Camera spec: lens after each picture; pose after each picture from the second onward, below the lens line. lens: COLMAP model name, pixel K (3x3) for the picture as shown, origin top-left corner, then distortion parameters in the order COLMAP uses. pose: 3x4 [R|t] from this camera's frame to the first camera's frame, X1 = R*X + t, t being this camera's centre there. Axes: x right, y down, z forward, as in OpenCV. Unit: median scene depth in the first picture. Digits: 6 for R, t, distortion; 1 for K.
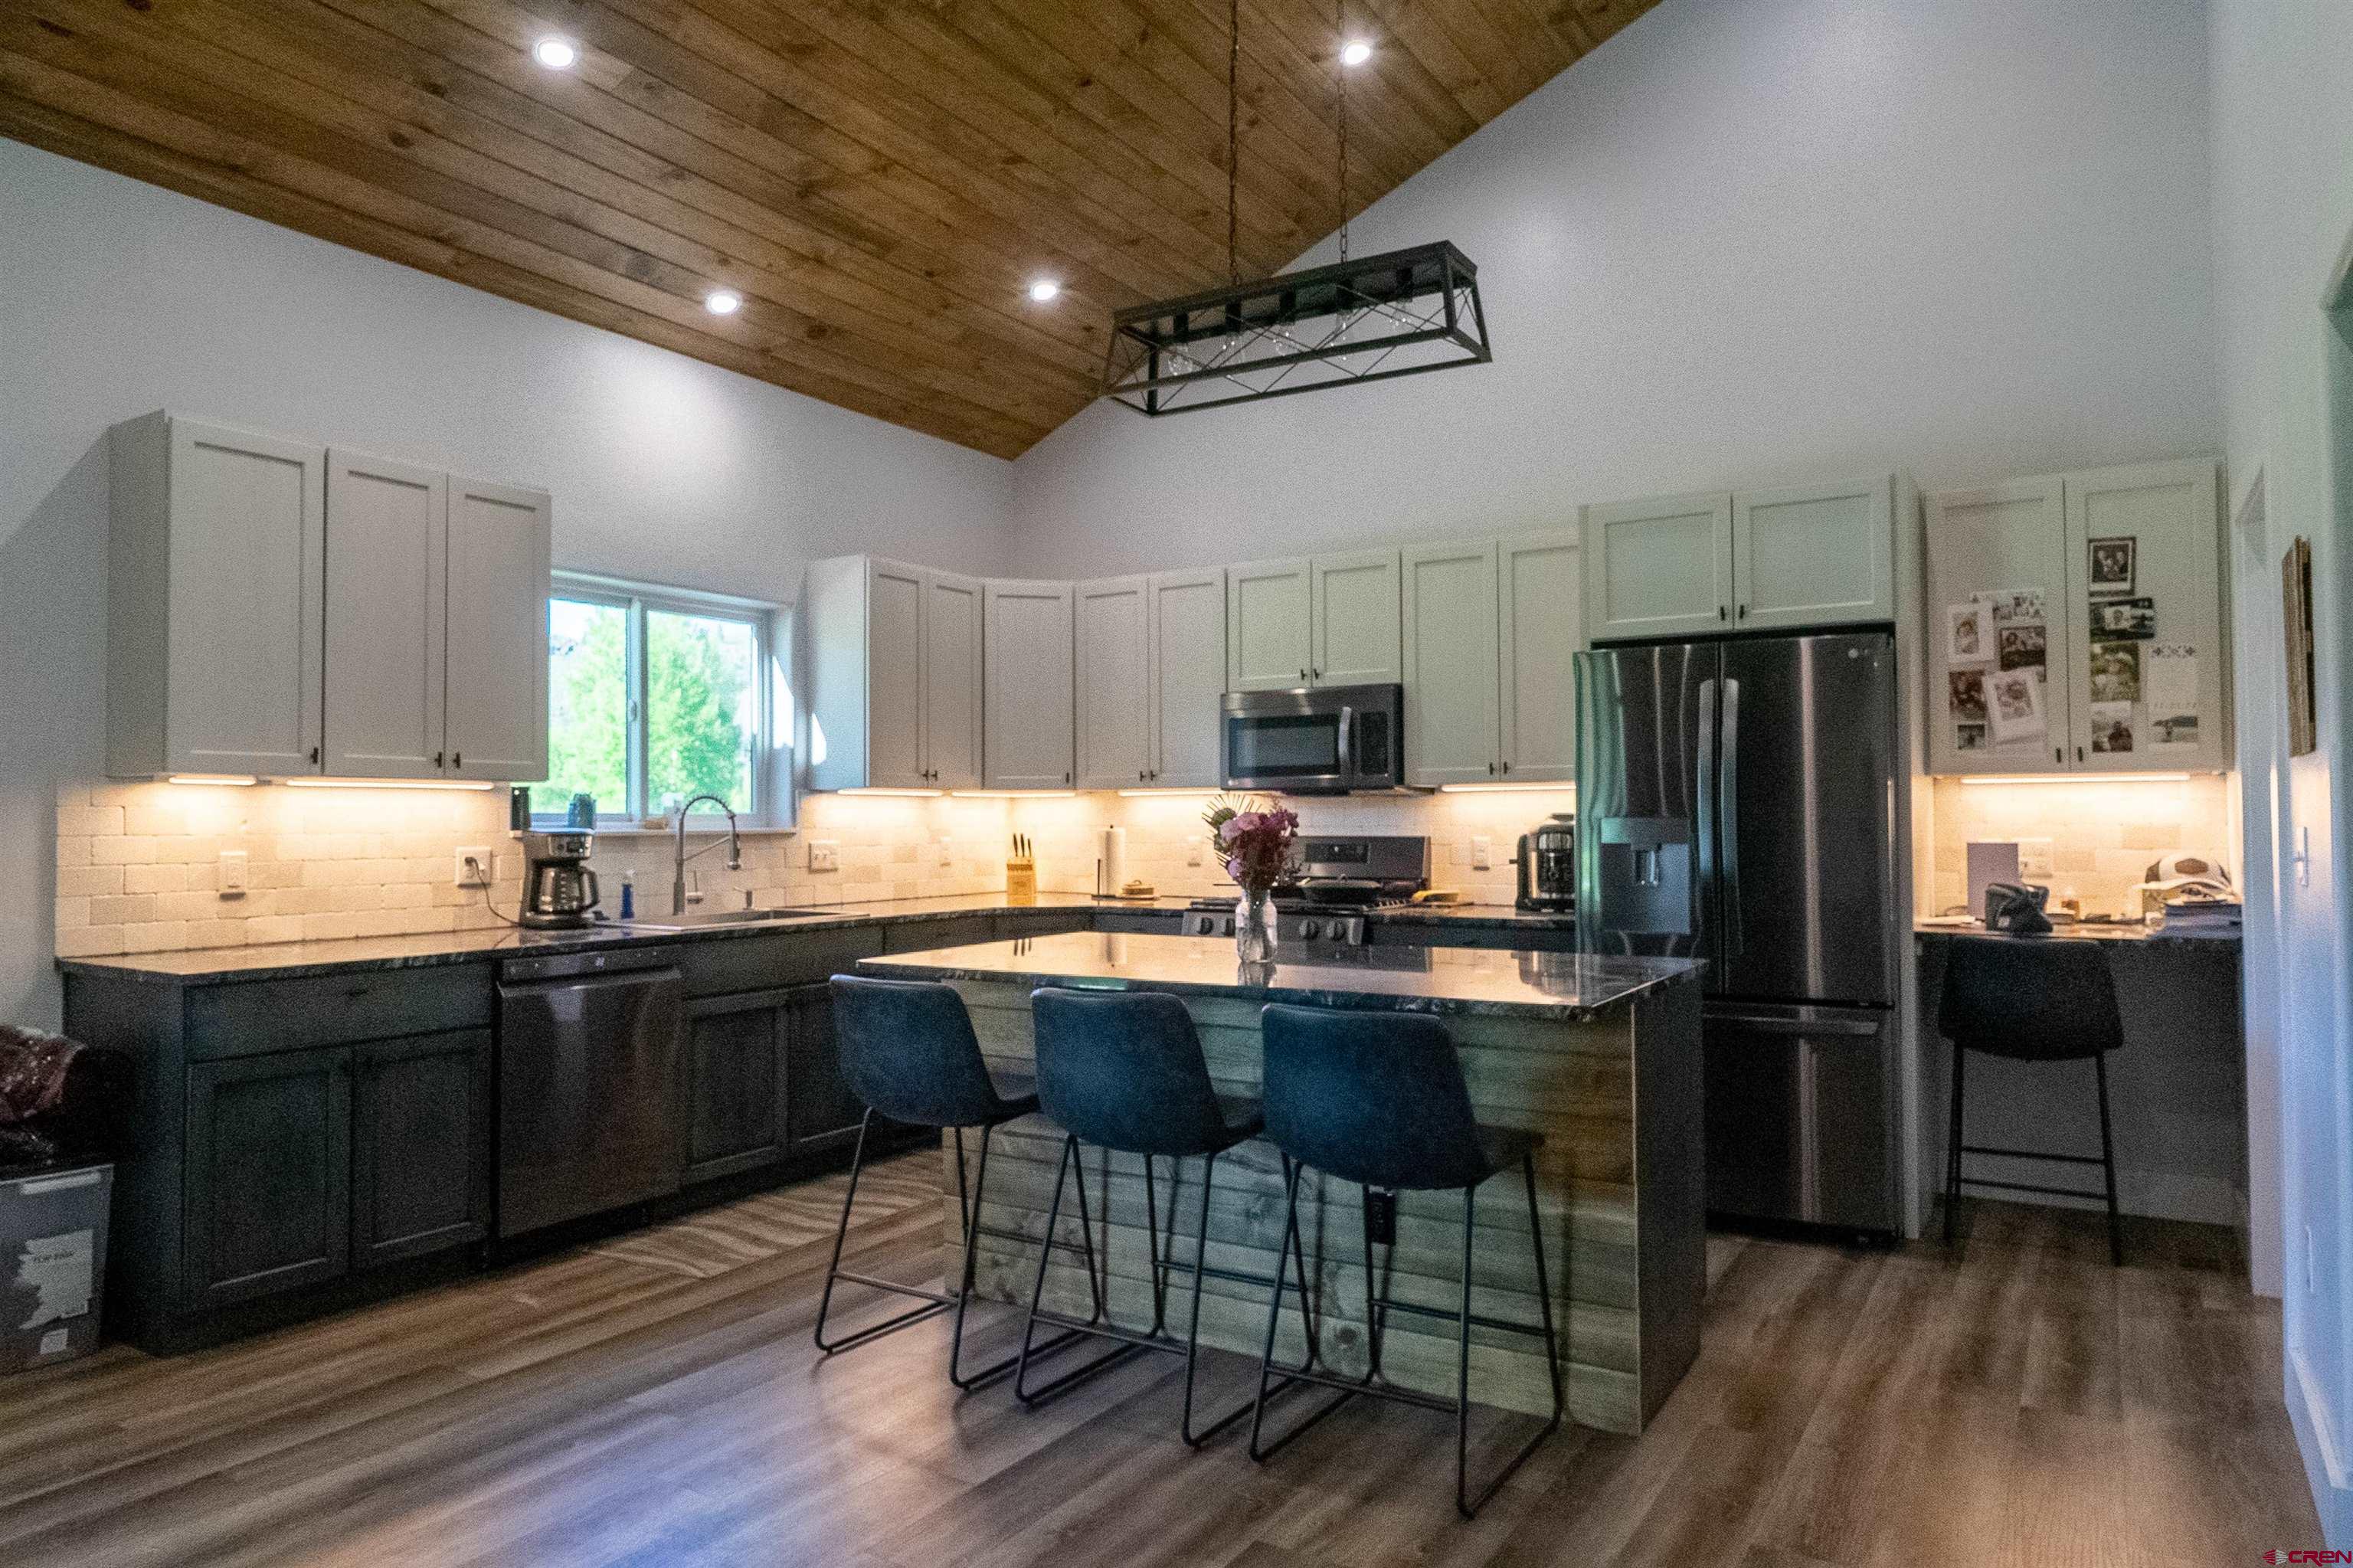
lens RADIAL K [[1463.5, 0, 1176.5], [0, 1463.5, 784.0], [0, 0, 1]] dist [-0.008950, -0.001423]
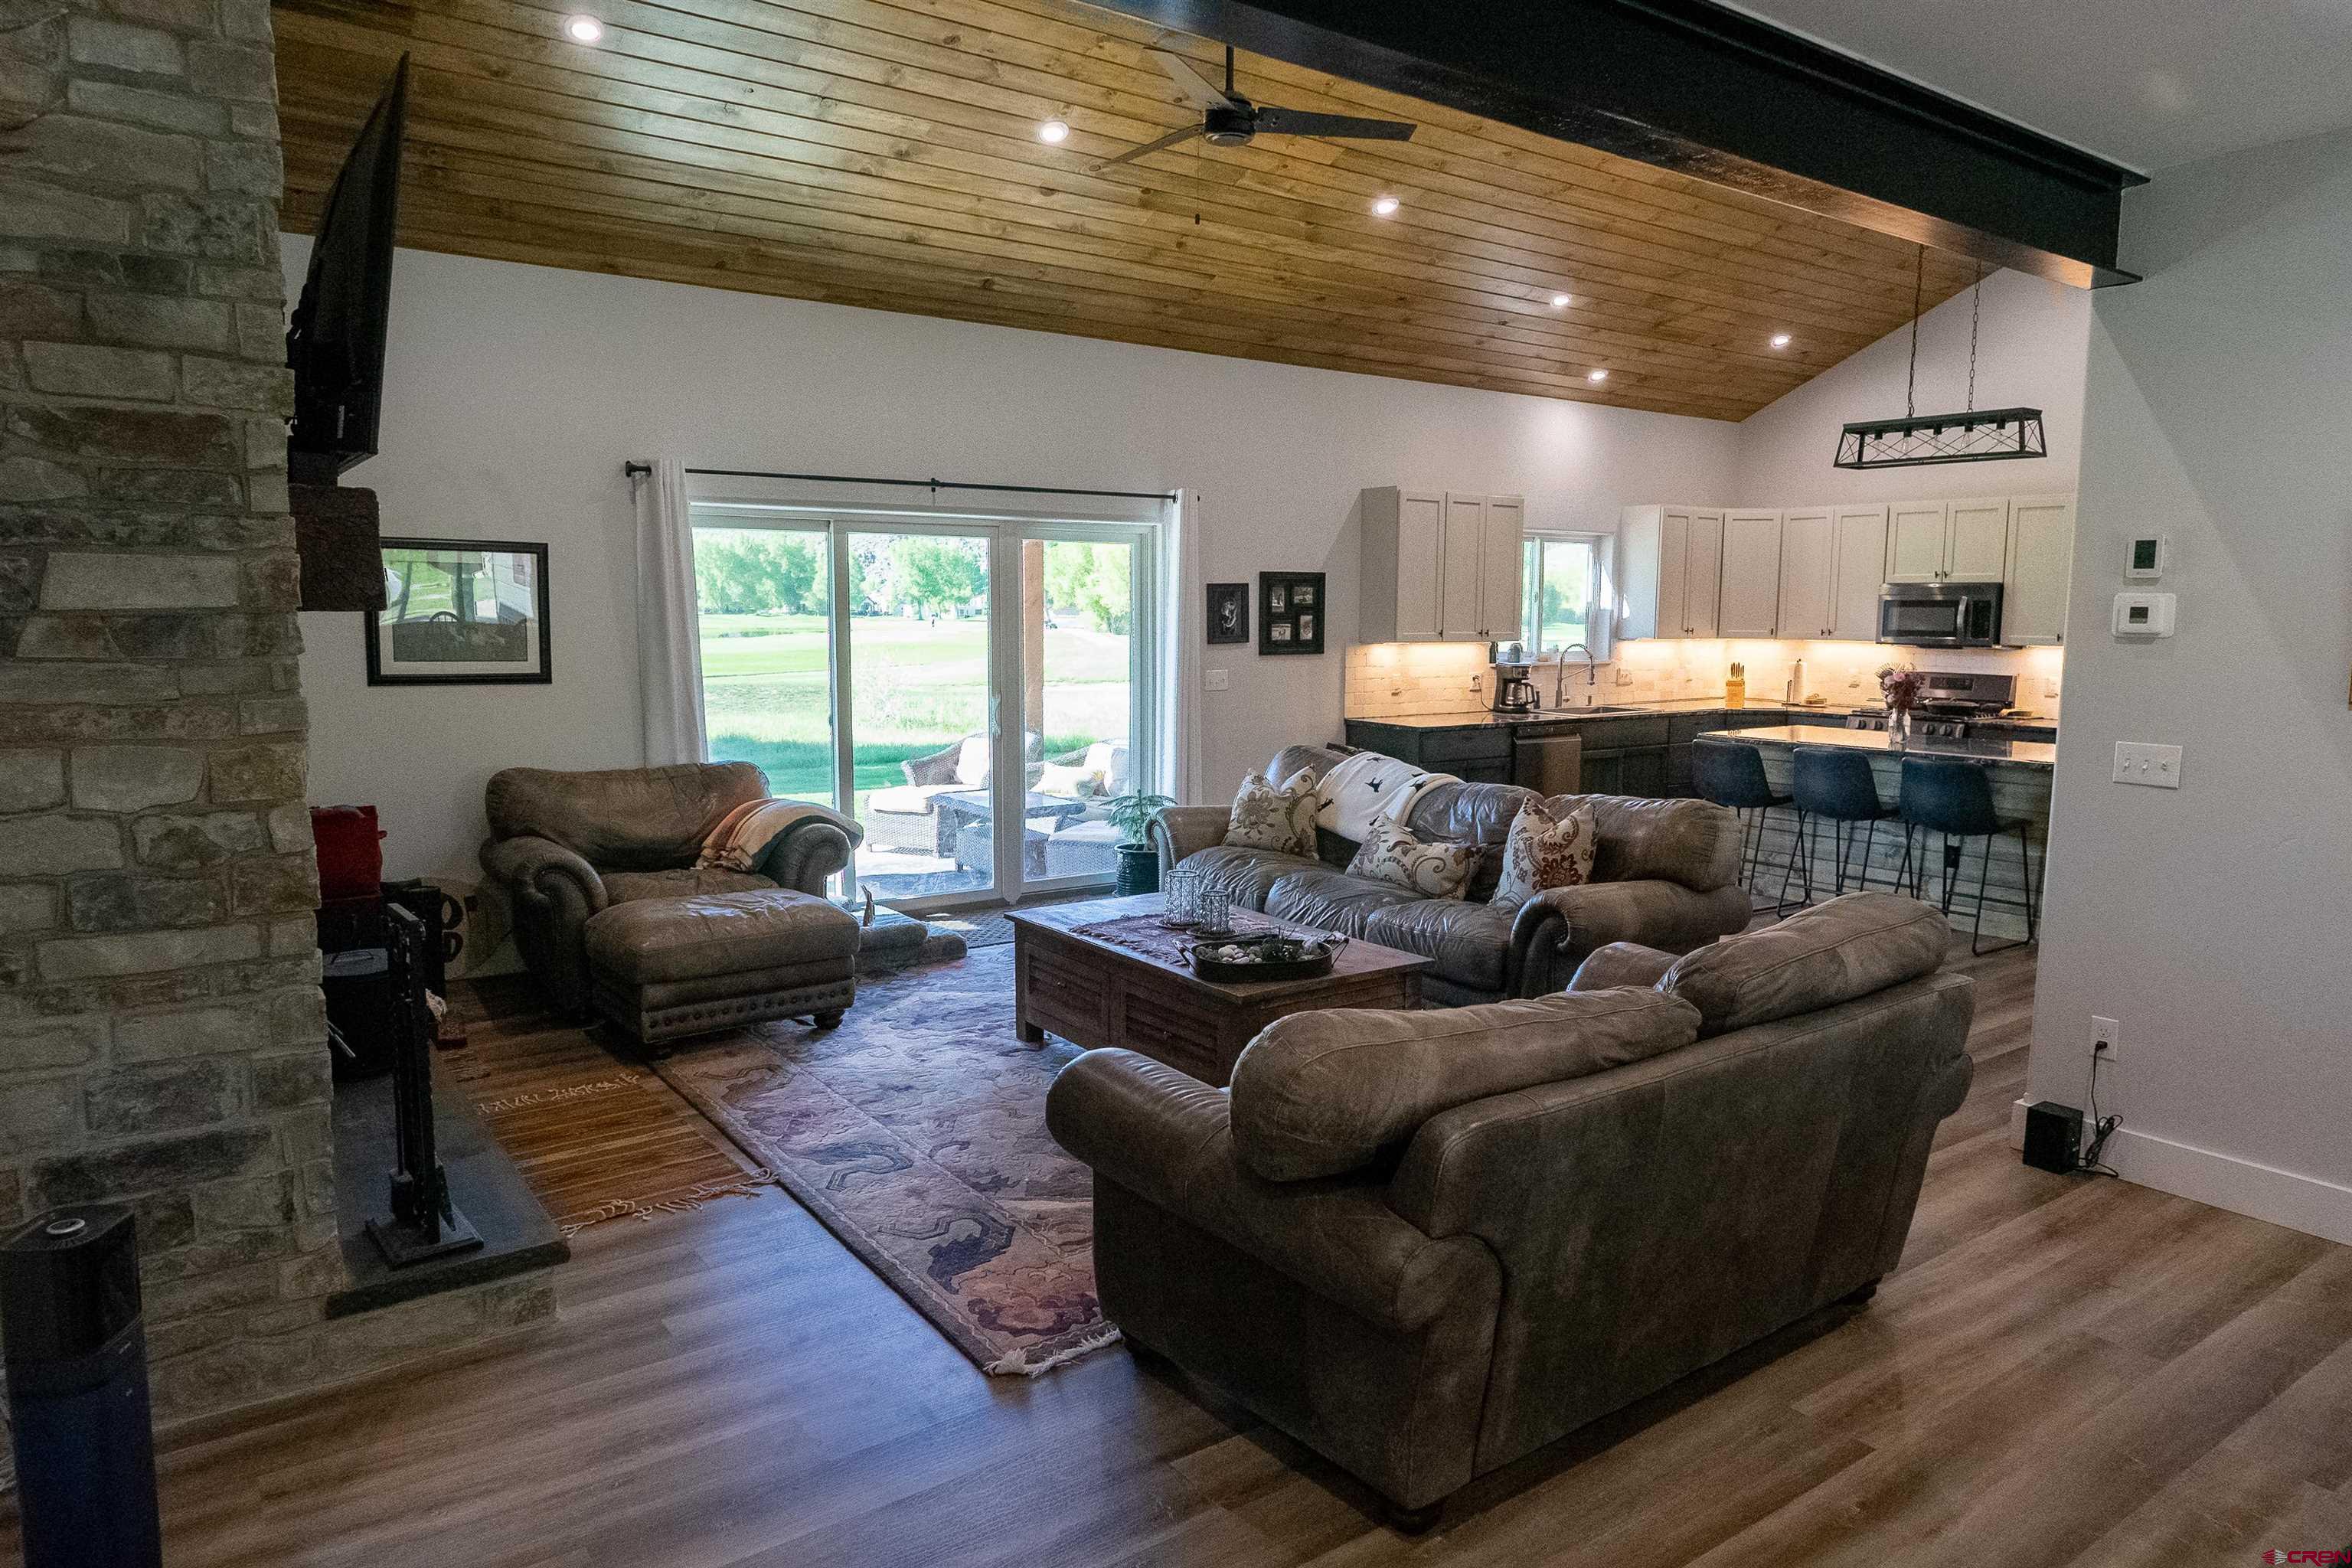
lens RADIAL K [[1462.9, 0, 1176.0], [0, 1462.9, 784.0], [0, 0, 1]] dist [-0.008950, -0.001423]
pose [[0.923505, 0.056052, -0.379469, -0.079010], [-0.000039, 0.989279, 0.146035, -0.095365], [0.383587, -0.134850, 0.913606, -1.000737]]
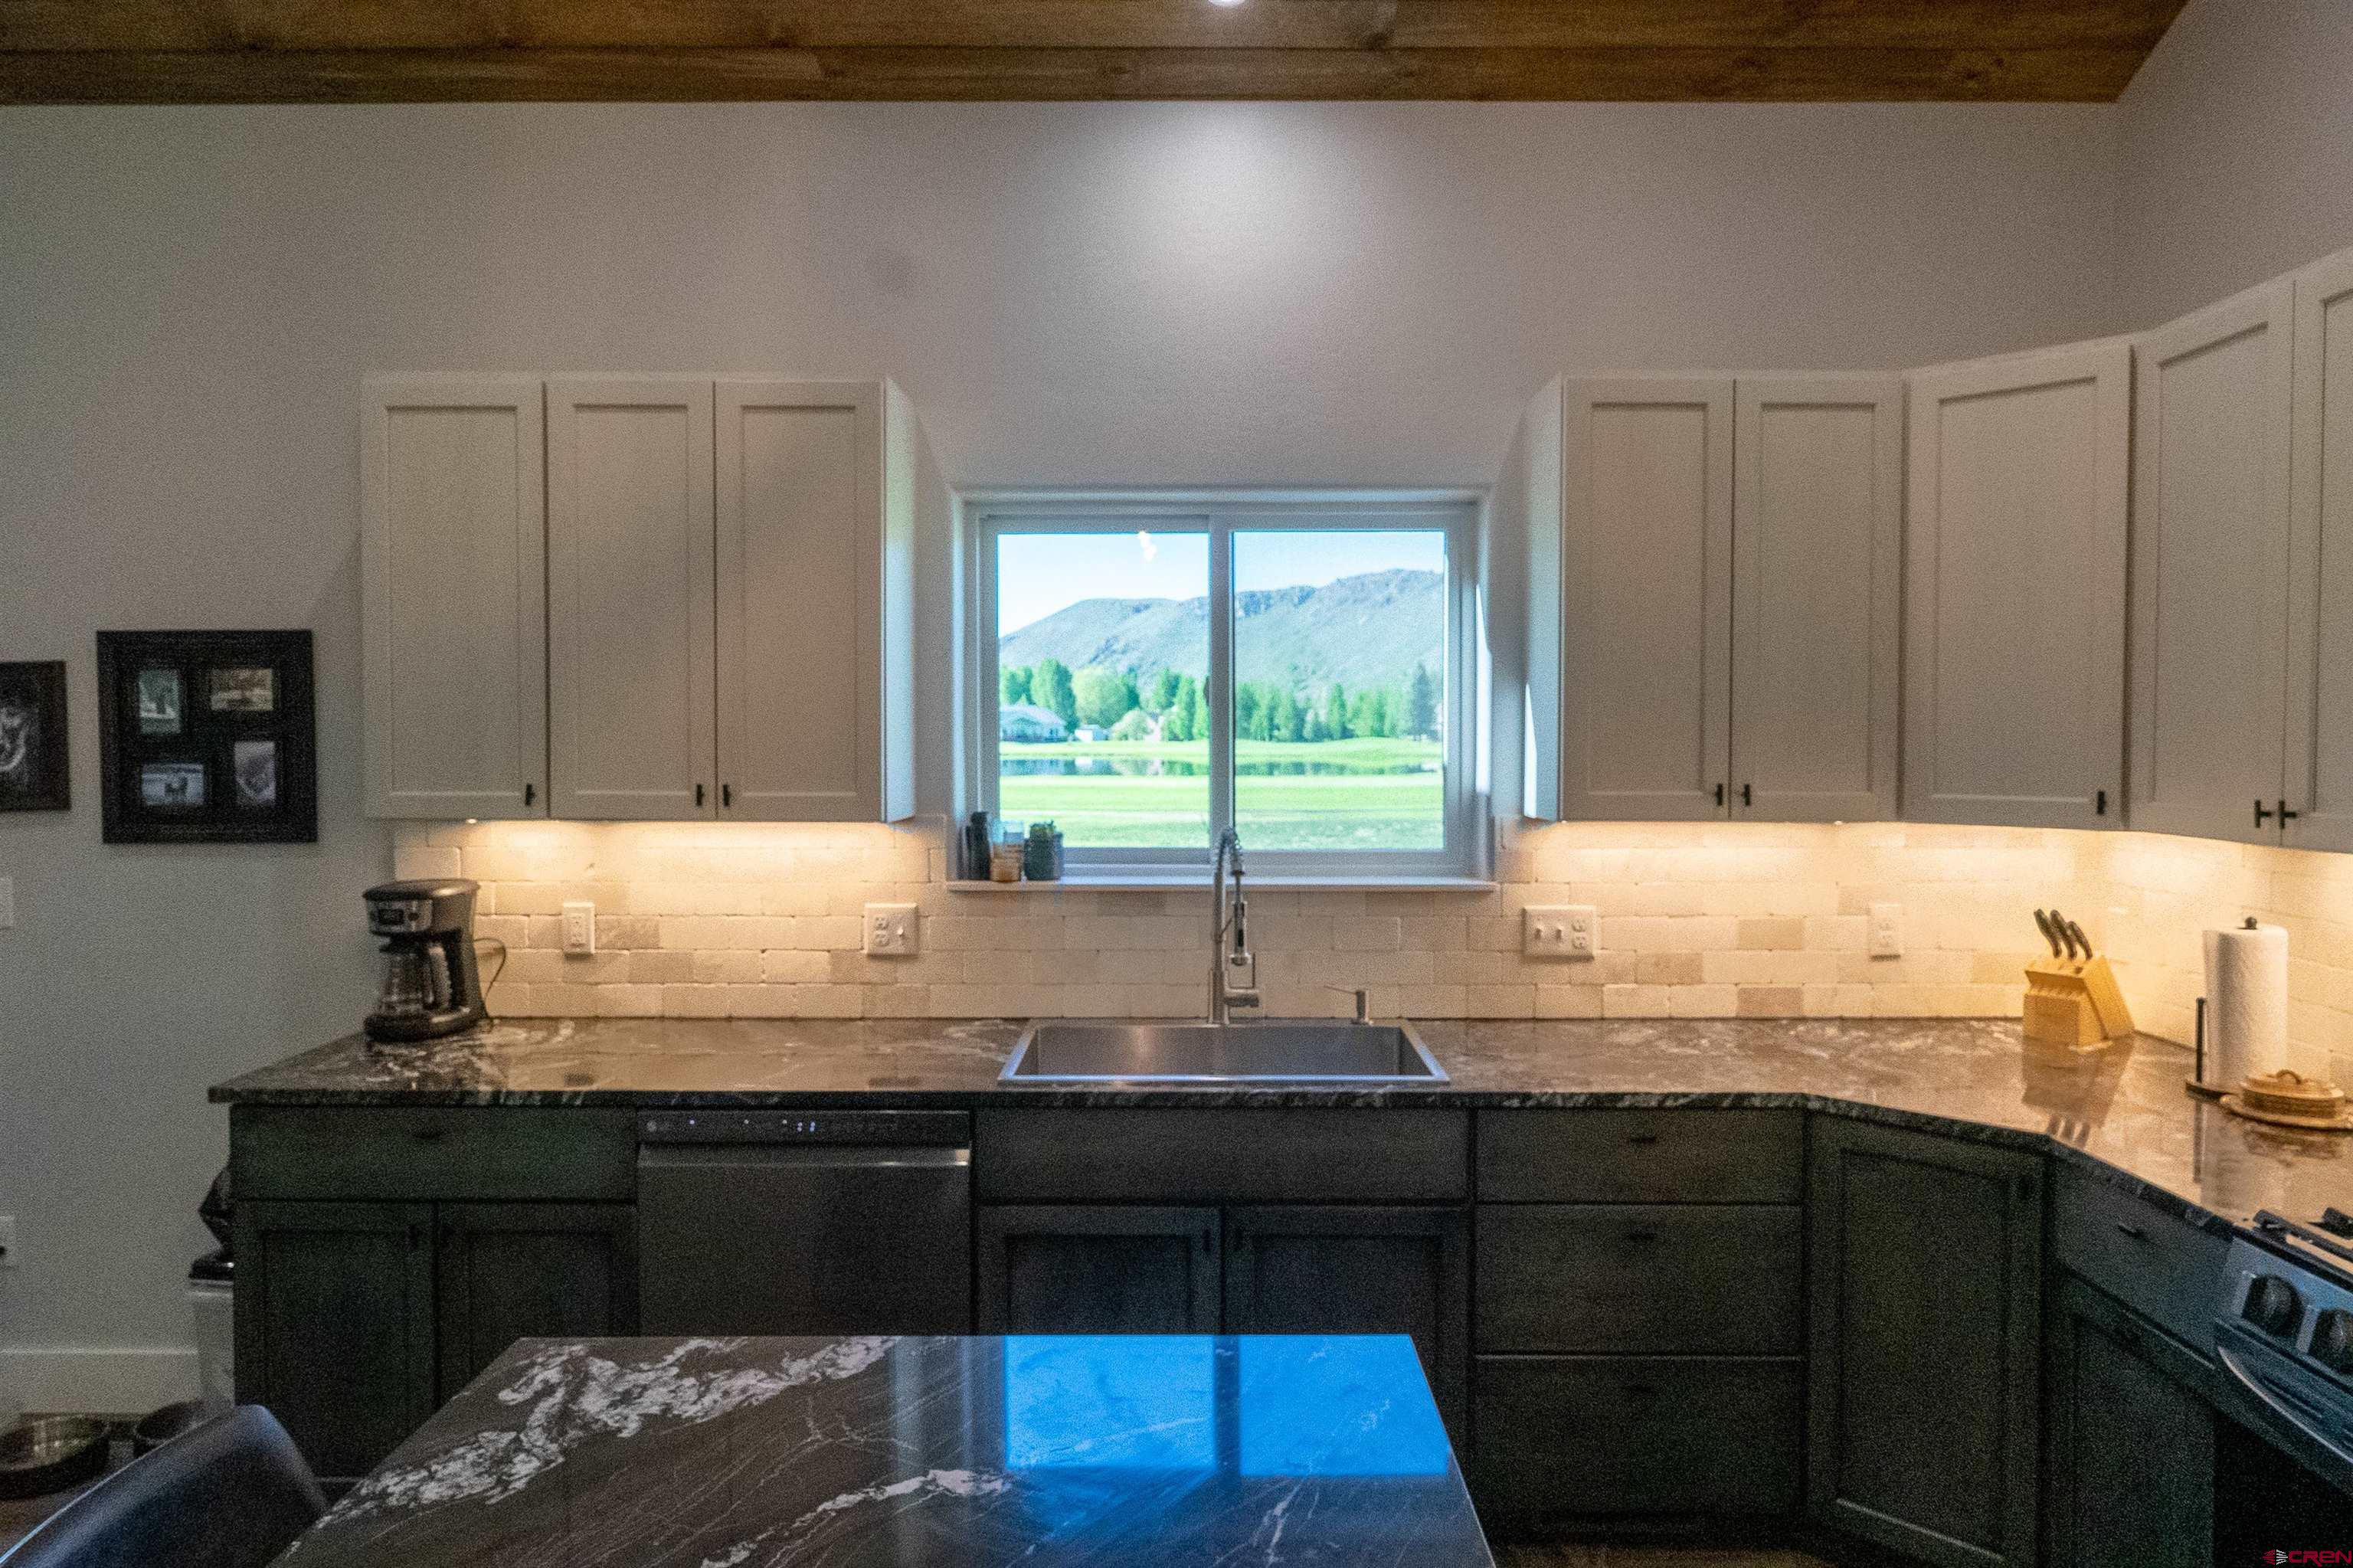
lens RADIAL K [[1463.5, 0, 1176.5], [0, 1463.5, 784.0], [0, 0, 1]] dist [-0.008950, -0.001423]
pose [[0.532556, 0.035214, -0.845662, 0.183305], [0.017131, 0.998481, 0.052365, -0.047241], [0.846221, -0.042375, 0.531144, 0.704064]]
